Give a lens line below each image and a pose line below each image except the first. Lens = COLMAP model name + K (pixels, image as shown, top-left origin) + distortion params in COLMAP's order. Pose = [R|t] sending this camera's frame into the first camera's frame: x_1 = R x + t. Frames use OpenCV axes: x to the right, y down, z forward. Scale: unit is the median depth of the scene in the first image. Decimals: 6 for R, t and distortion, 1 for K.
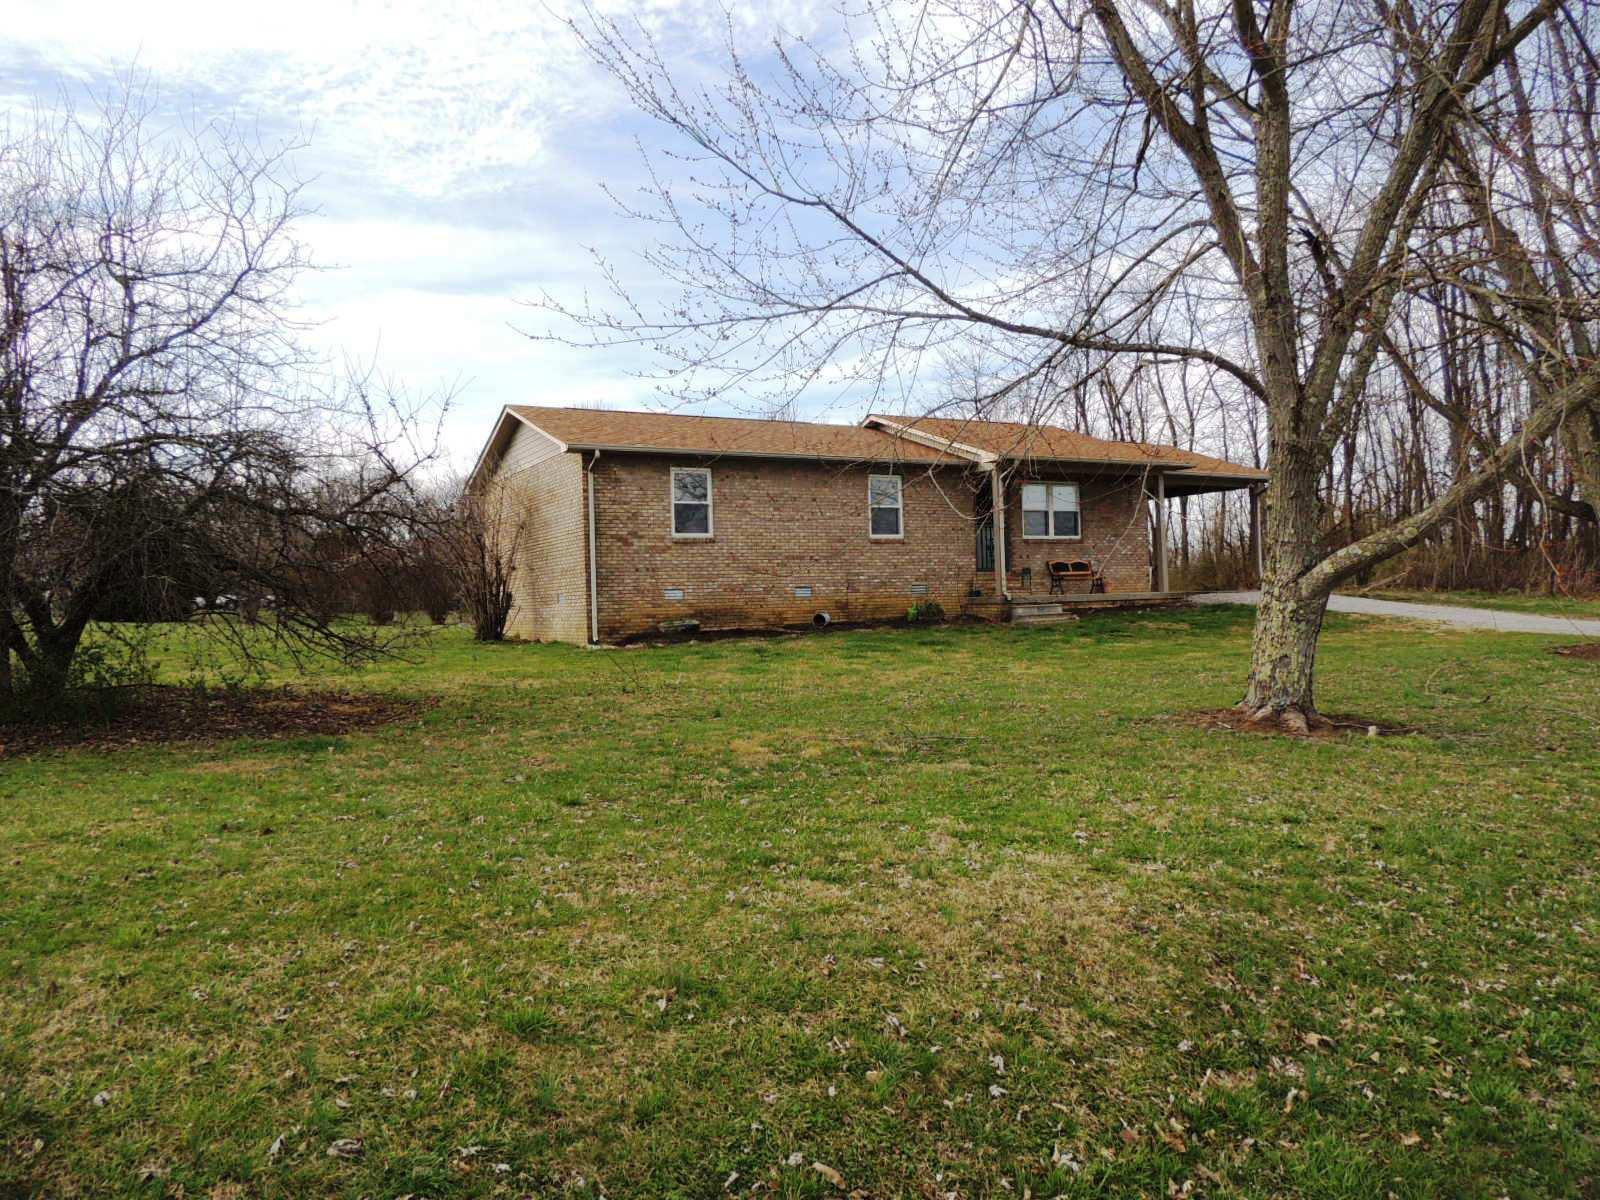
lens RADIAL K [[1129.5, 0, 806.7], [0, 1129.5, 595.8], [0, 0, 1]] dist [-0.035653, 0.018403]
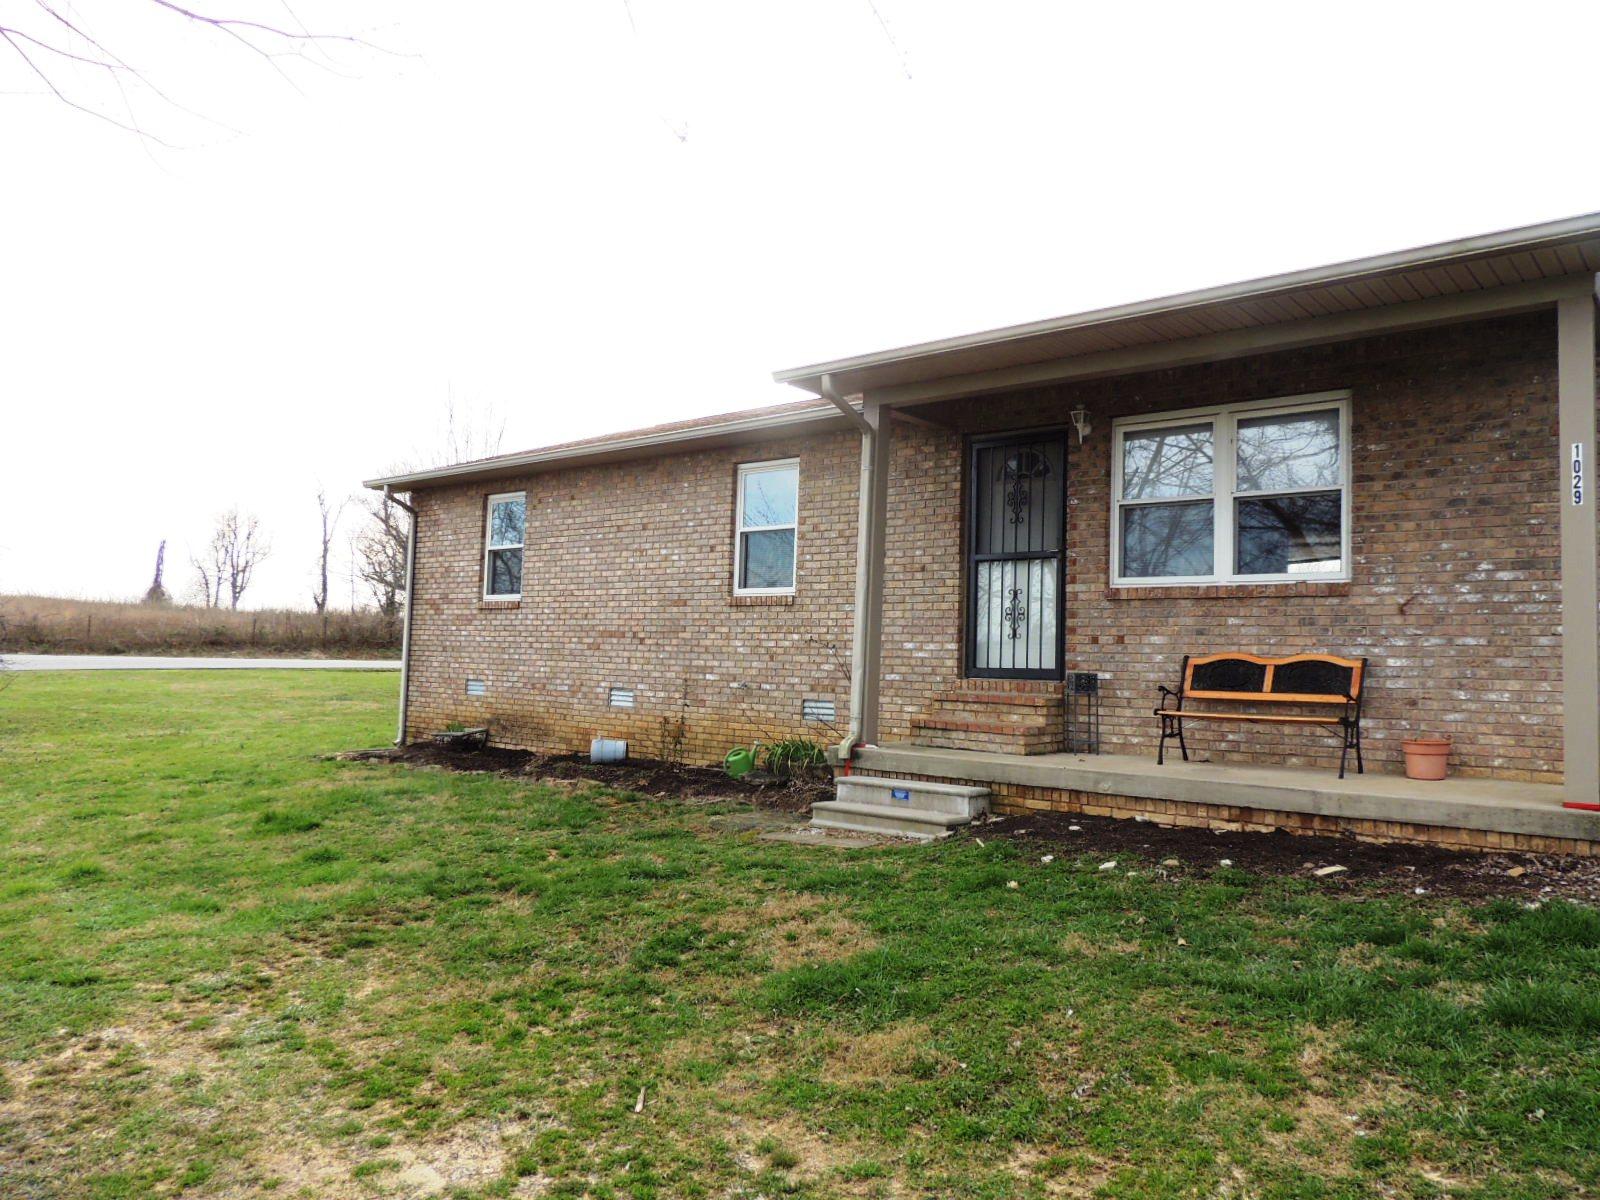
lens RADIAL K [[1129.5, 0, 796.7], [0, 1129.5, 598.3], [0, 0, 1]] dist [-0.035653, 0.018403]
pose [[0.354876, -0.012837, -0.934825, 1.009082], [-0.028757, 0.999283, -0.024638, -0.075938], [0.934471, 0.035626, 0.354252, 1.669544]]
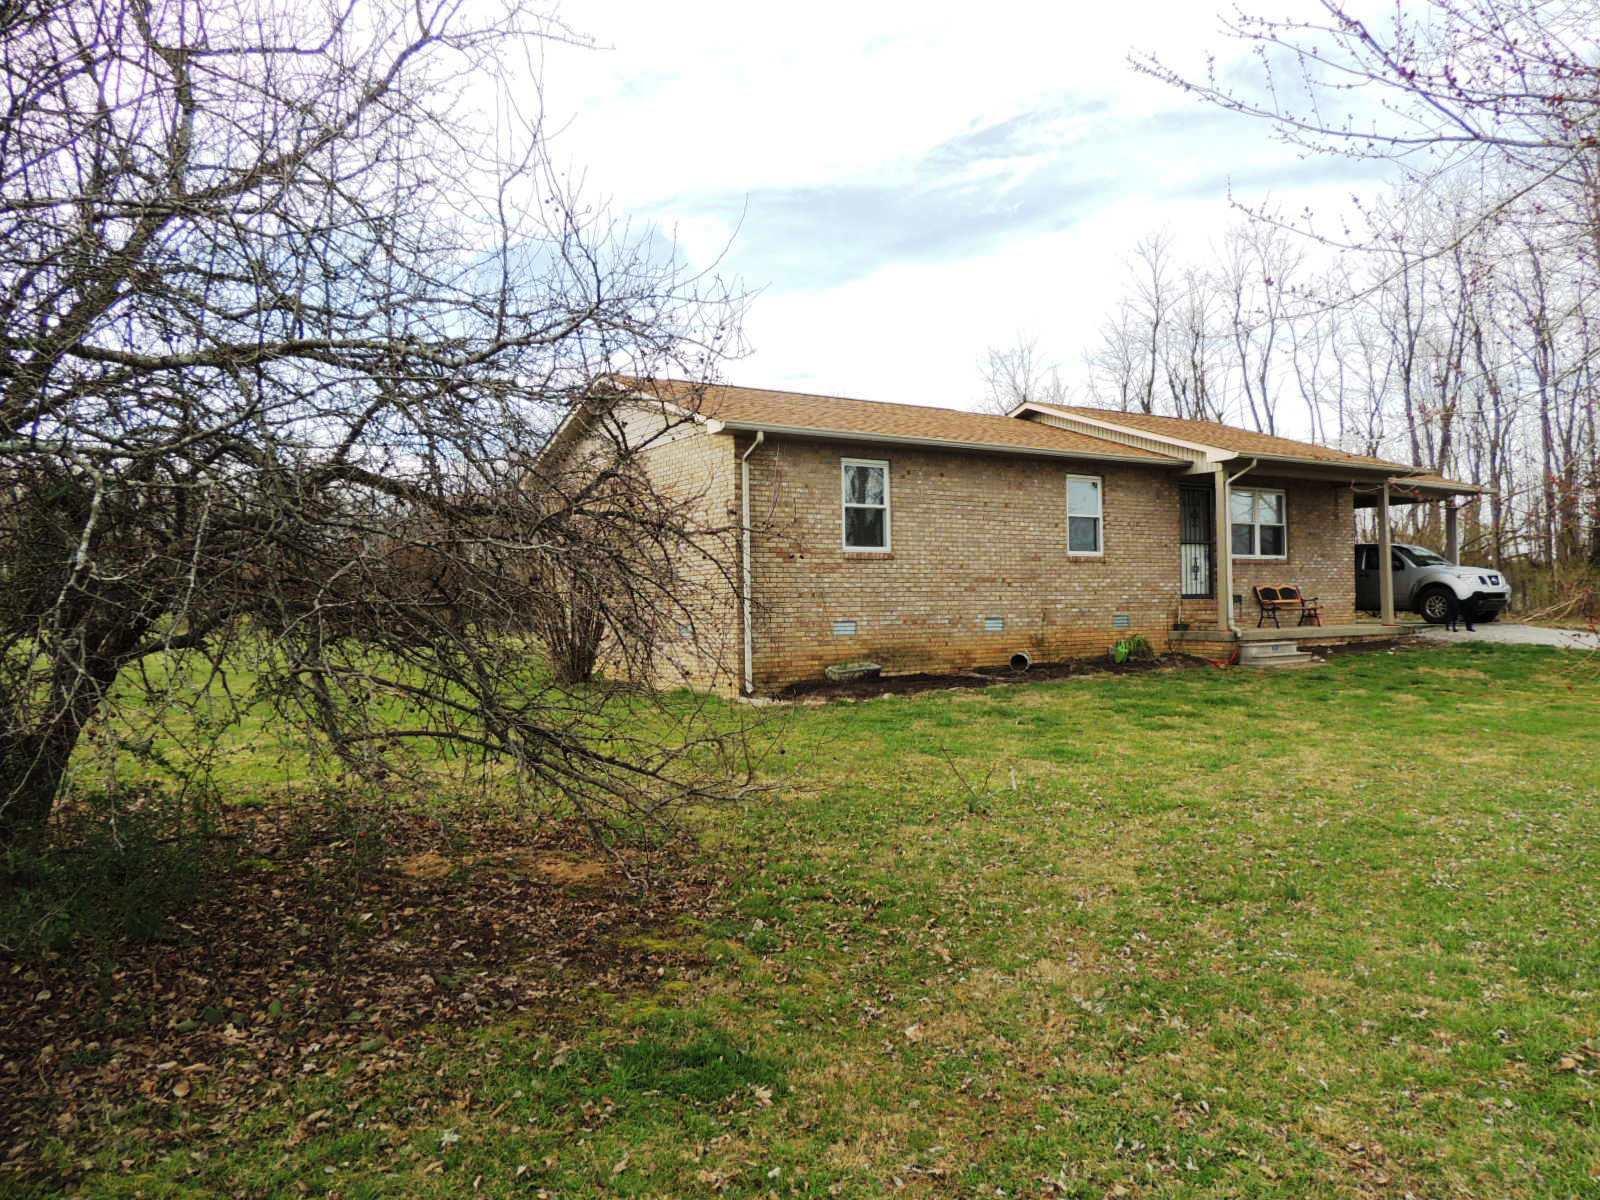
lens RADIAL K [[1129.5, 0, 804.0], [0, 1129.5, 599.7], [0, 0, 1]] dist [-0.035653, 0.018403]
pose [[0.998226, 0.014215, 0.057812, -0.333546], [-0.014229, 0.999899, -0.000166, -0.034979], [-0.057809, -0.000657, 0.998327, 0.453350]]
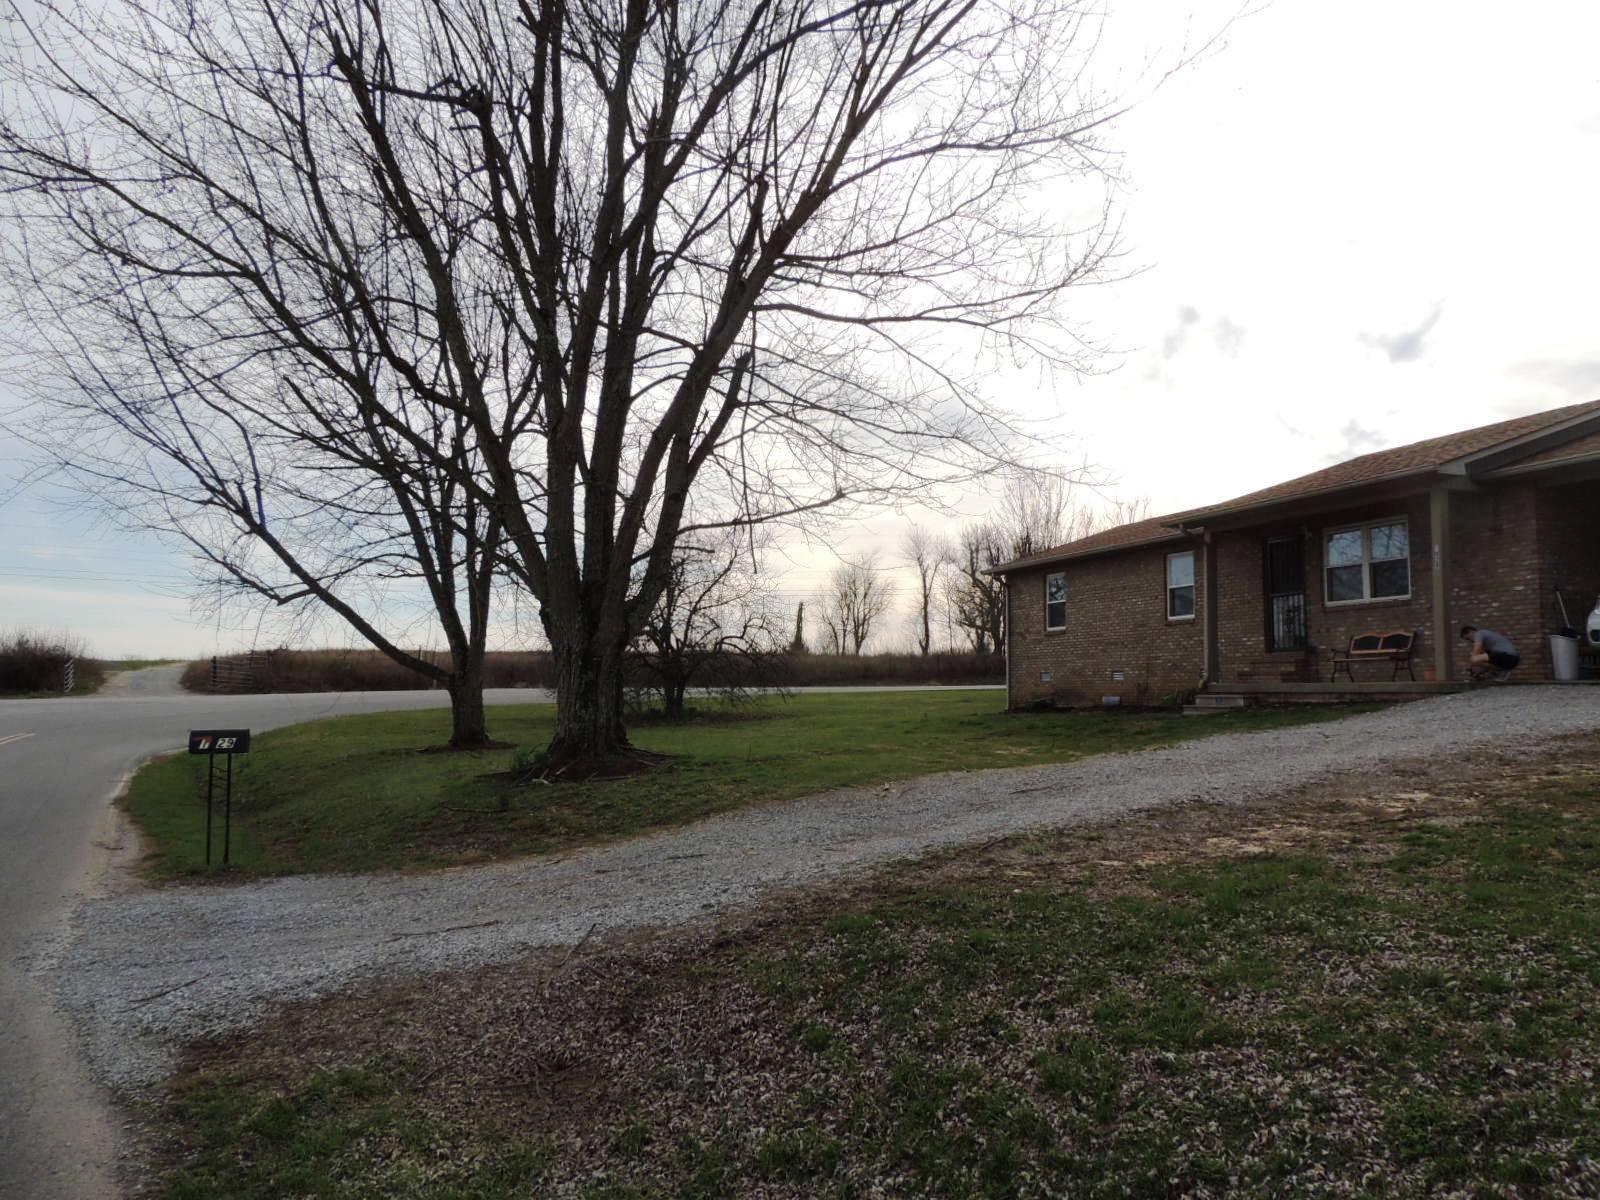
lens RADIAL K [[1129.5, 0, 803.1], [0, 1129.5, 603.7], [0, 0, 1]] dist [-0.035653, 0.018403]
pose [[-0.134197, -0.047637, -0.989809, 2.049680], [0.012323, 0.998686, -0.049735, -0.041909], [0.990878, -0.018872, -0.133434, 1.602724]]
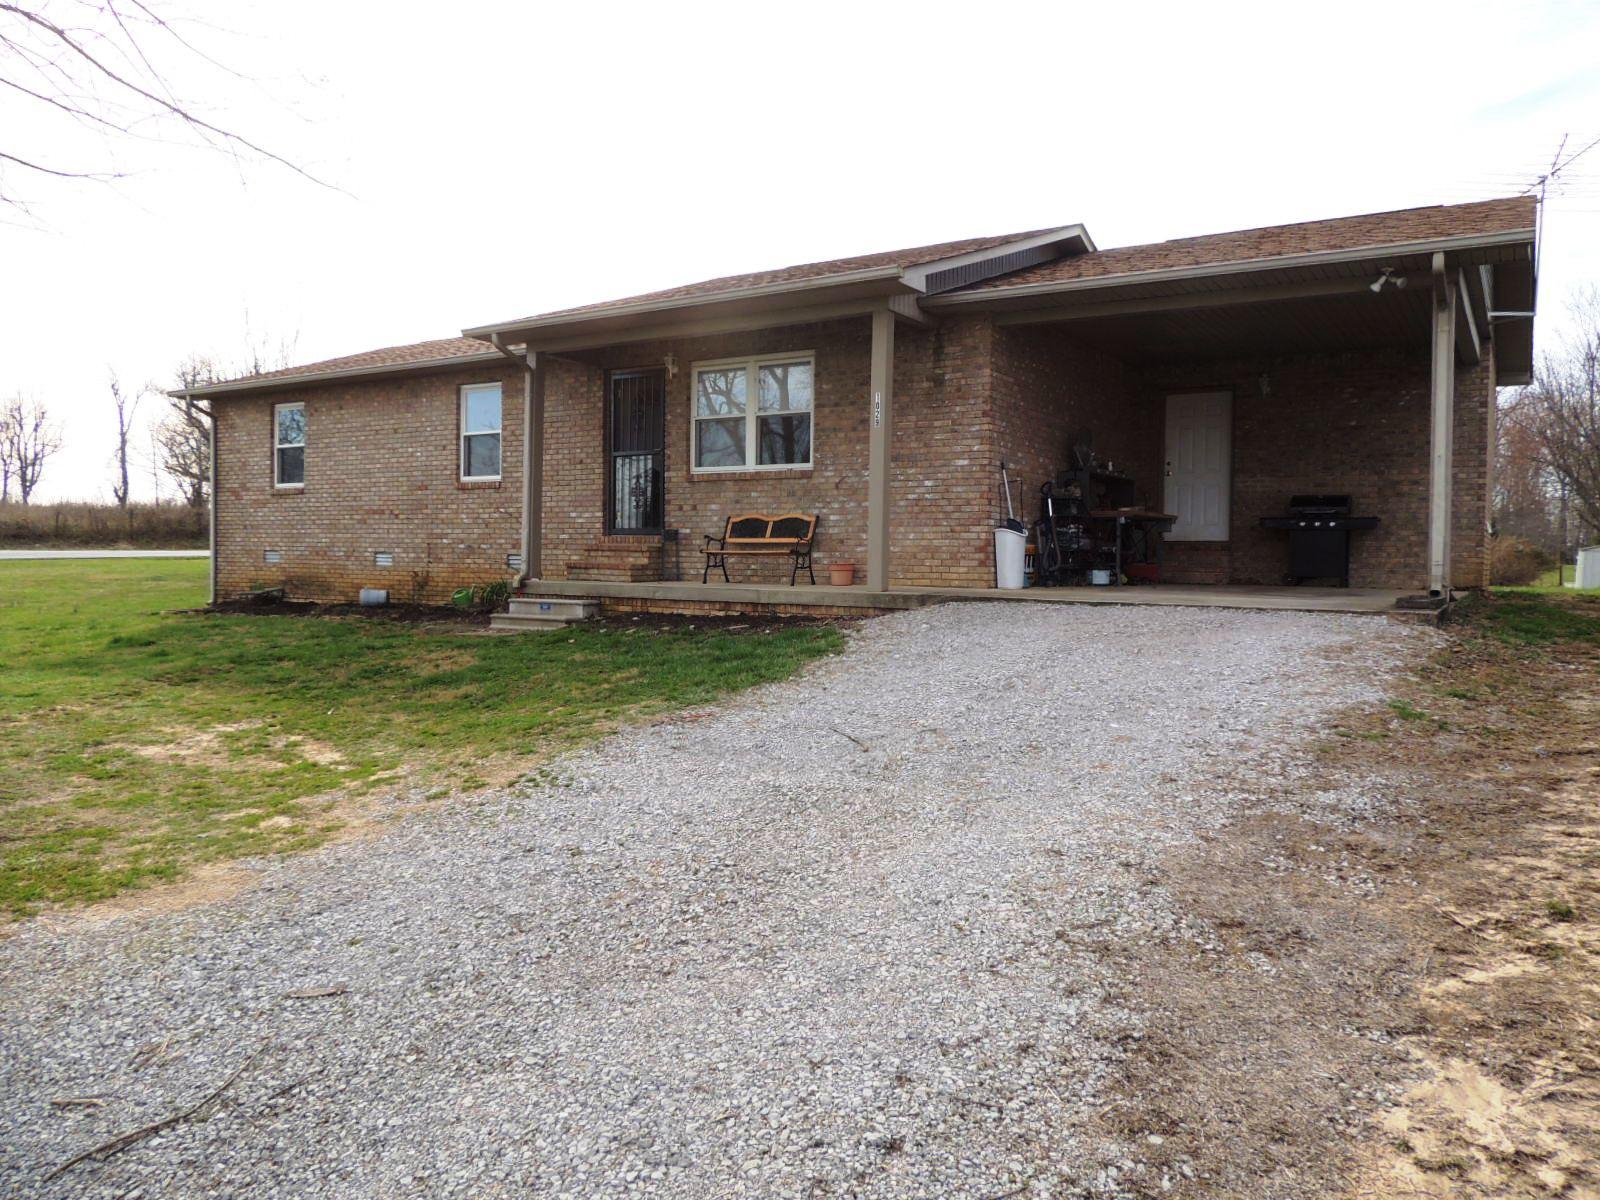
lens RADIAL K [[1129.5, 0, 798.4], [0, 1129.5, 606.8], [0, 0, 1]] dist [-0.035653, 0.018403]
pose [[0.485255, 0.076618, -0.871009, 1.438997], [-0.017174, 0.996796, 0.078115, -0.064455], [0.874204, -0.022947, 0.485016, 1.662757]]
